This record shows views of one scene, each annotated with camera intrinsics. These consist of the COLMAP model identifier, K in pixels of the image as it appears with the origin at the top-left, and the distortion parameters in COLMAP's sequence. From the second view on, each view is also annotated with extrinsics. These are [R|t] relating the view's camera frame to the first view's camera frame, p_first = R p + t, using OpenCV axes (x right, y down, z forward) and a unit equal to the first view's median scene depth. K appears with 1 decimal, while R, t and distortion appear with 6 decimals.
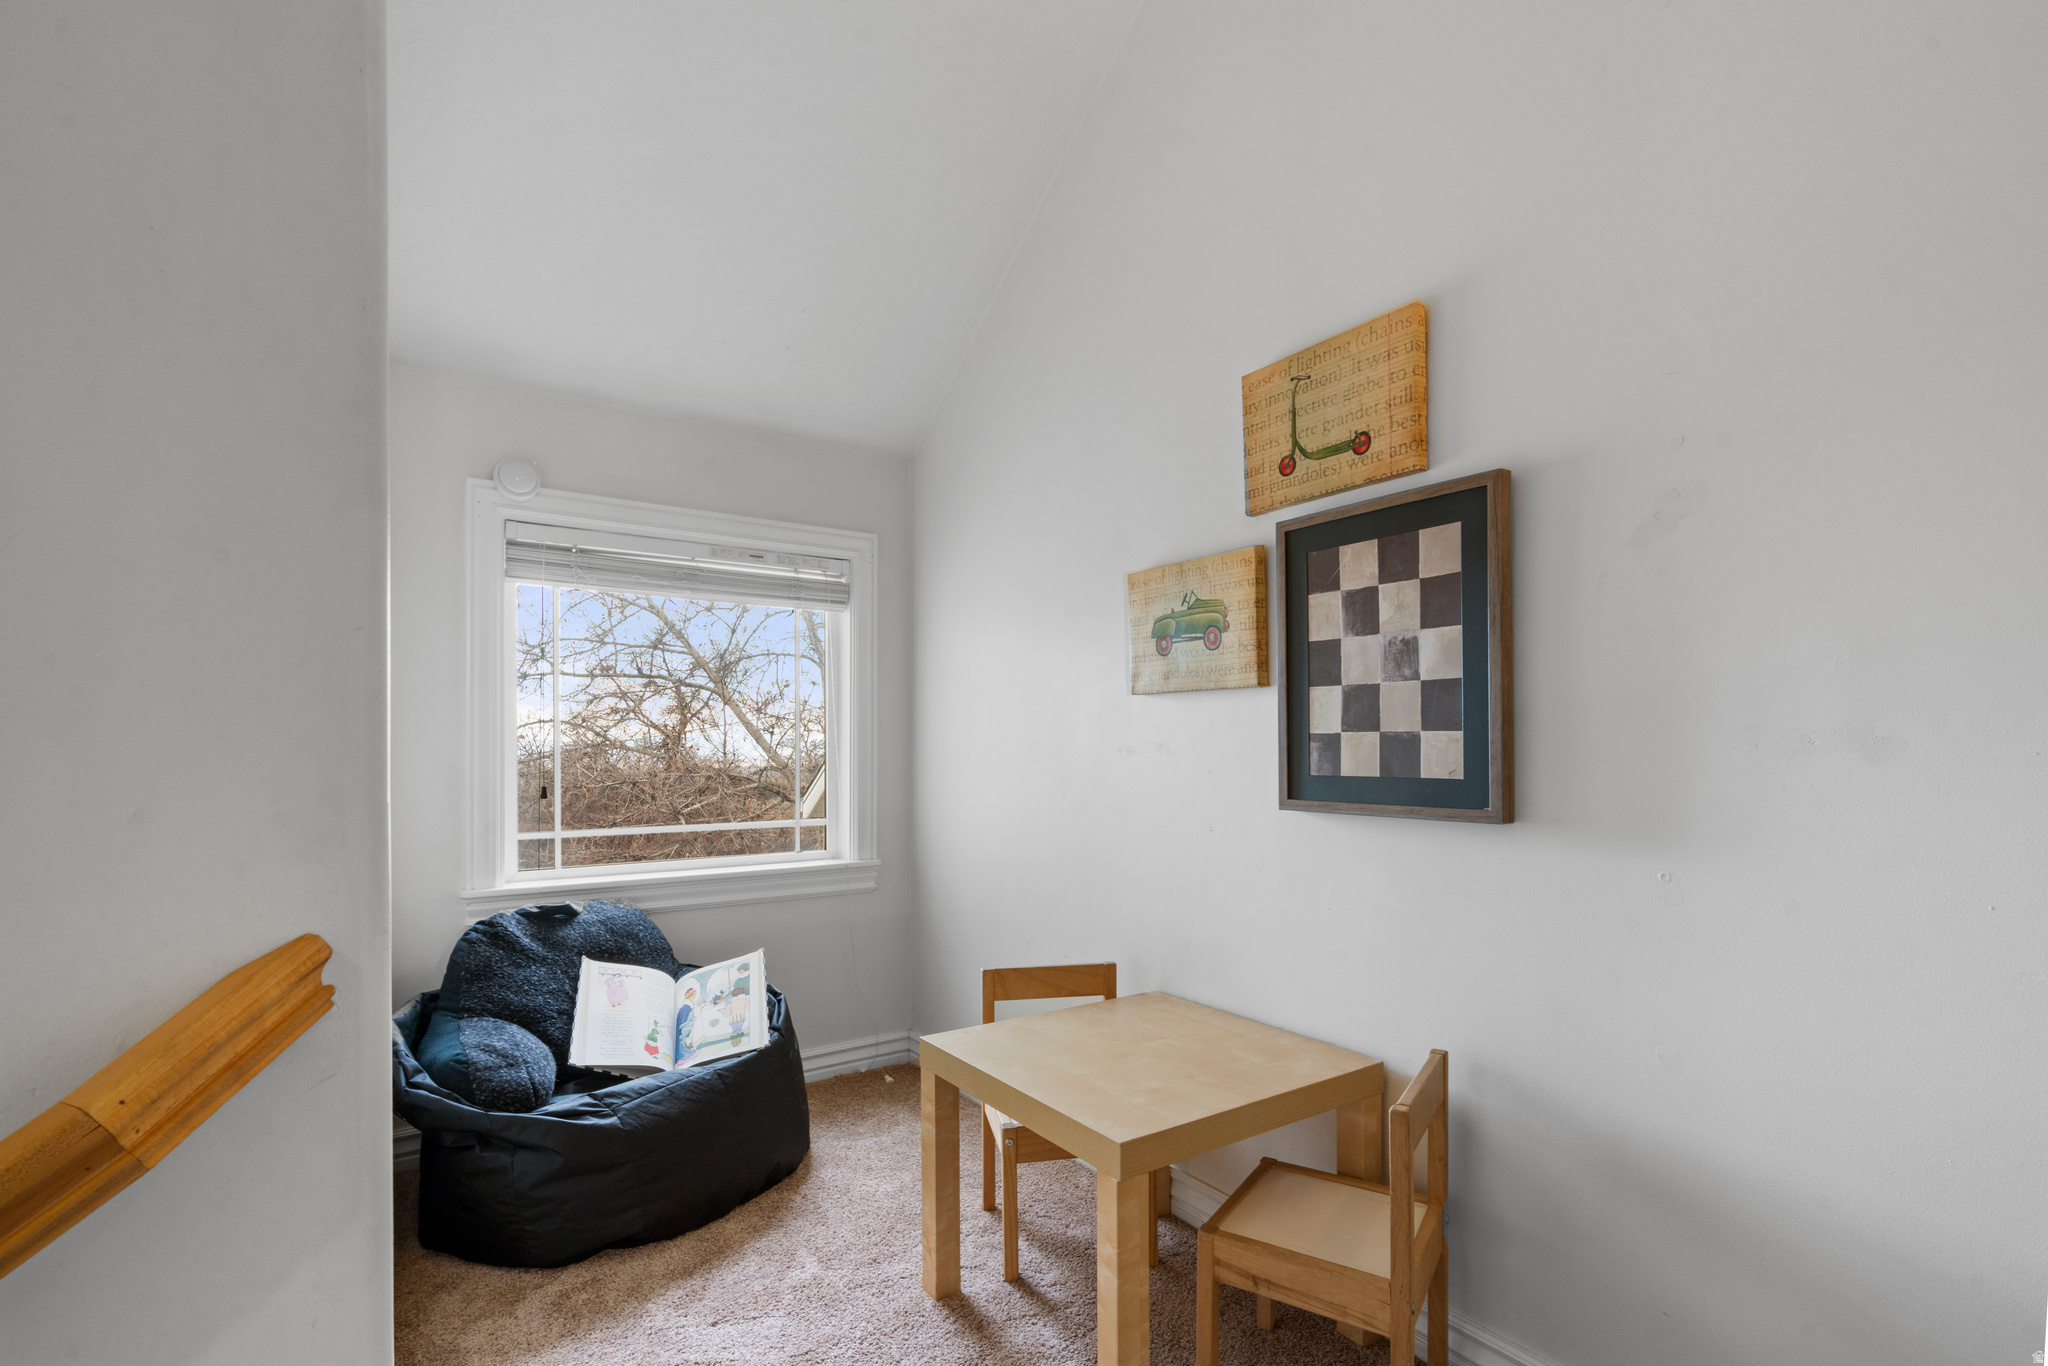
lens RADIAL K [[937.6, 0, 1024.3], [0, 937.6, 750.1], [0, 0, 1]] dist [-0.001368, 0.001336]
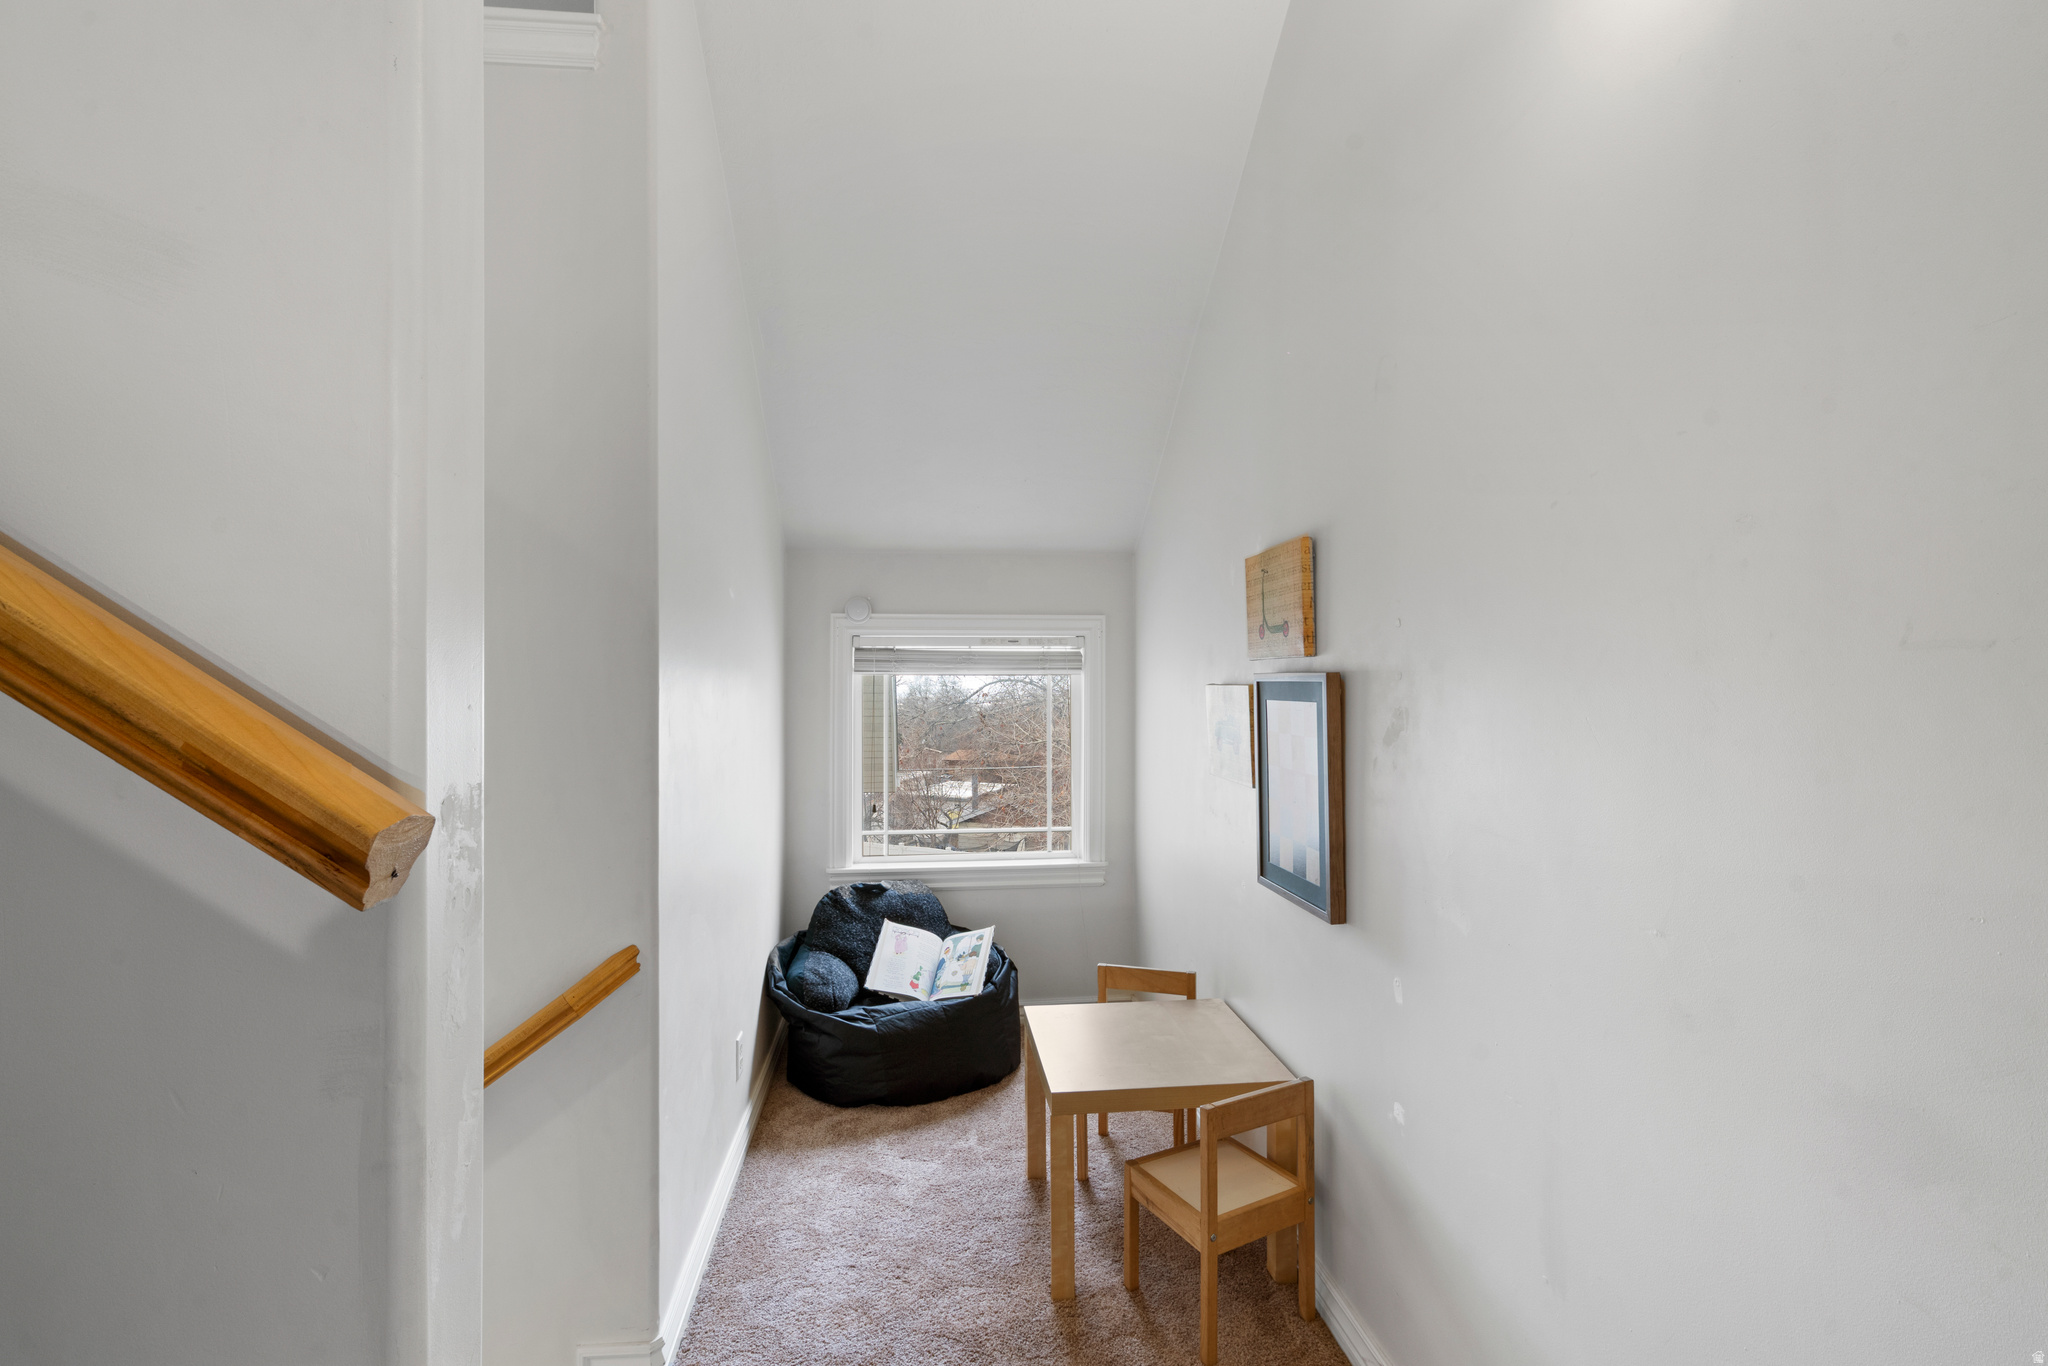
lens RADIAL K [[937.6, 0, 1026.9], [0, 937.6, 676.0], [0, 0, 1]] dist [-0.001368, 0.001336]
pose [[0.884667, -0.002125, -0.466220, 0.531206], [-0.002227, 0.999959, -0.008784, -0.195002], [0.466219, 0.008809, 0.884625, -0.320687]]
